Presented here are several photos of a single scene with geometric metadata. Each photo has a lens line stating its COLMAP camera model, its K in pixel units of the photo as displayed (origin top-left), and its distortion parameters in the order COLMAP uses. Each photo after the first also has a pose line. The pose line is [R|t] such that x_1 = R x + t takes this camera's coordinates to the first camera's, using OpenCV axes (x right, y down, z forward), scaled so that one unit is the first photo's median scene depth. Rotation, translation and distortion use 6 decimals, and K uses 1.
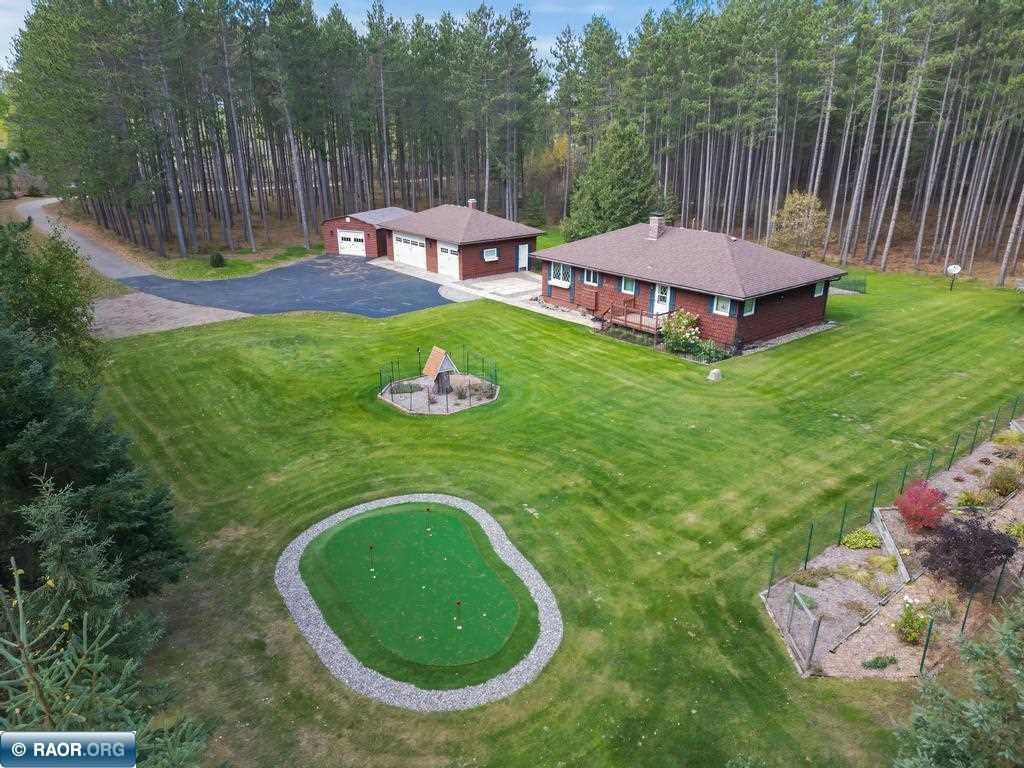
lens RADIAL K [[714.2, 0, 510.7], [0, 714.2, 386.9], [0, 0, 1]] dist [0.064949, -0.033340]
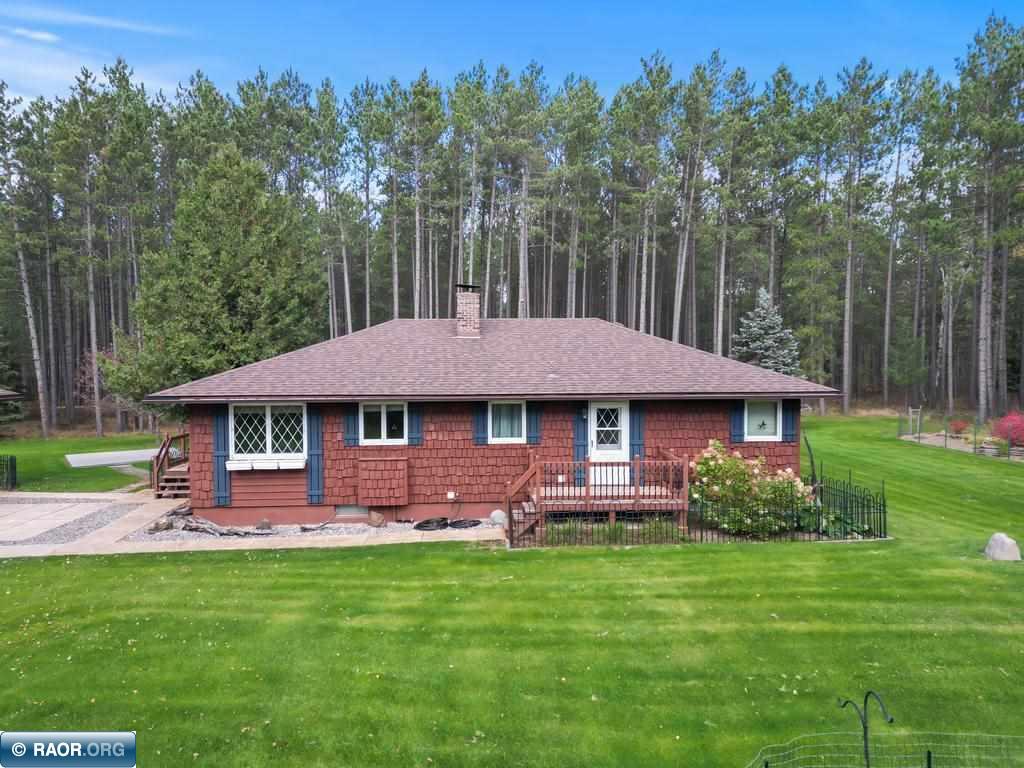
lens RADIAL K [[714.2, 0, 507.4], [0, 714.2, 388.7], [0, 0, 1]] dist [0.064949, -0.033340]
pose [[0.615056, -0.043758, 0.787268, -0.156736], [0.289959, 0.941047, -0.174227, -0.085542], [-0.733232, 0.335435, 0.591485, 0.727164]]
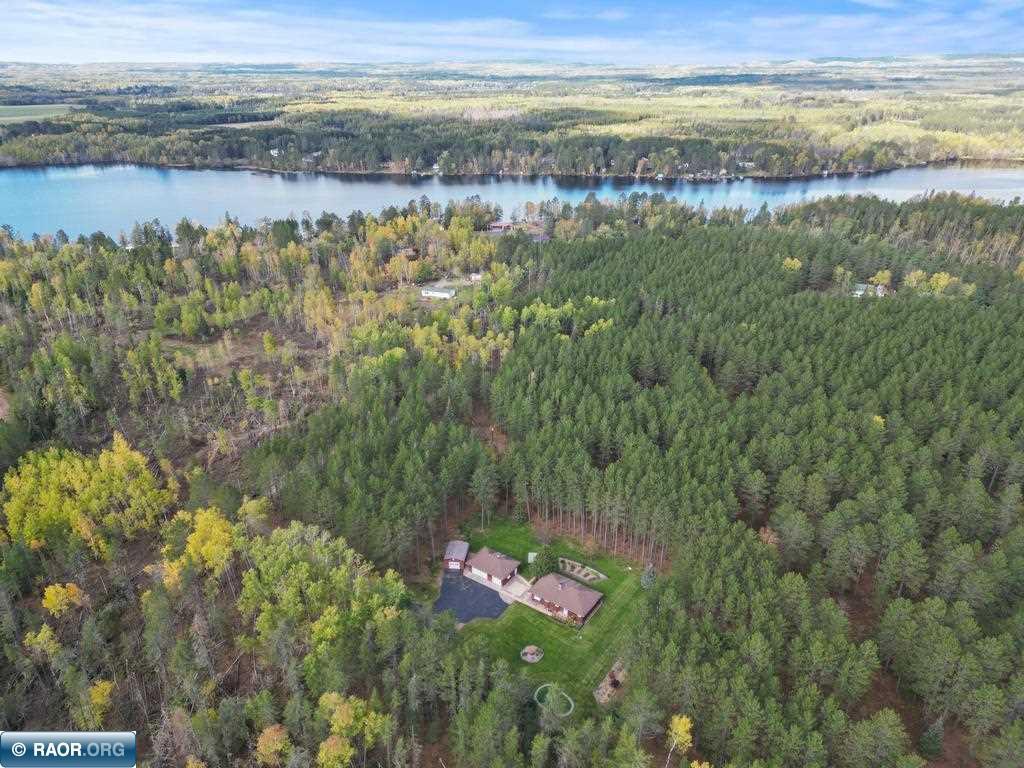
lens RADIAL K [[714.2, 0, 516.0], [0, 714.2, 383.3], [0, 0, 1]] dist [0.064949, -0.033340]
pose [[0.962520, -0.112869, 0.246608, -0.947114], [0.099660, 0.992867, 0.065444, -1.701287], [-0.252236, -0.038414, 0.966903, -2.926291]]
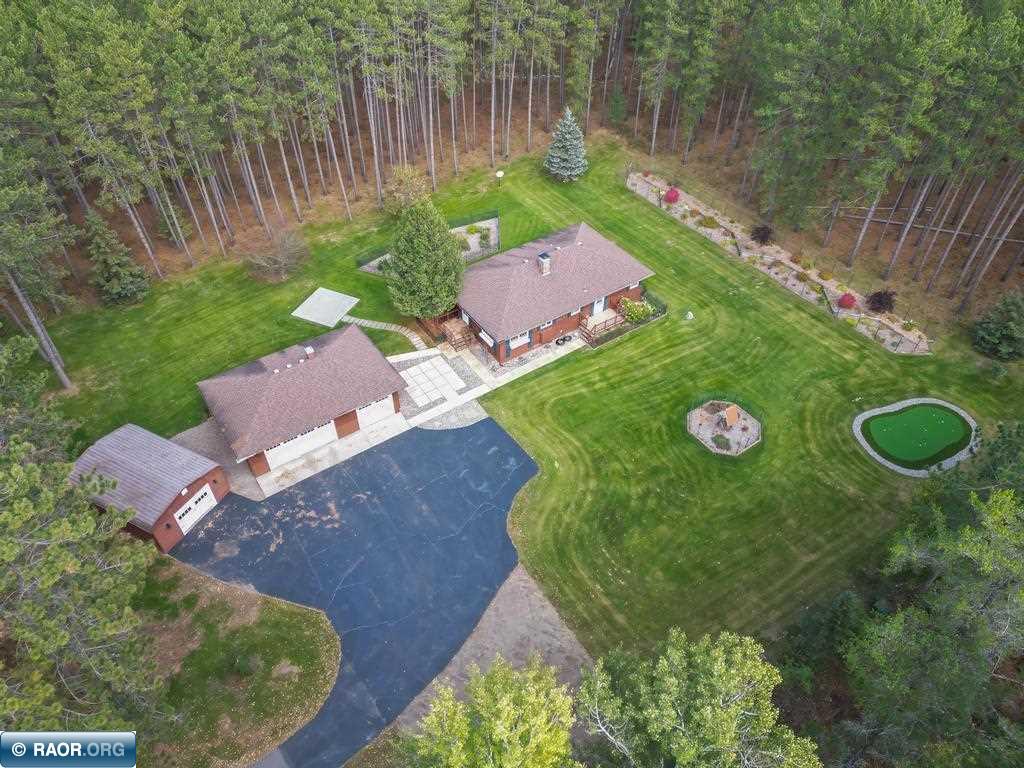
lens RADIAL K [[714.2, 0, 504.8], [0, 714.2, 383.1], [0, 0, 1]] dist [0.064949, -0.033340]
pose [[0.091111, -0.694107, 0.714083, -0.940174], [0.350290, 0.693577, 0.629482, -0.957599], [-0.932199, 0.192784, 0.306331, 0.704233]]
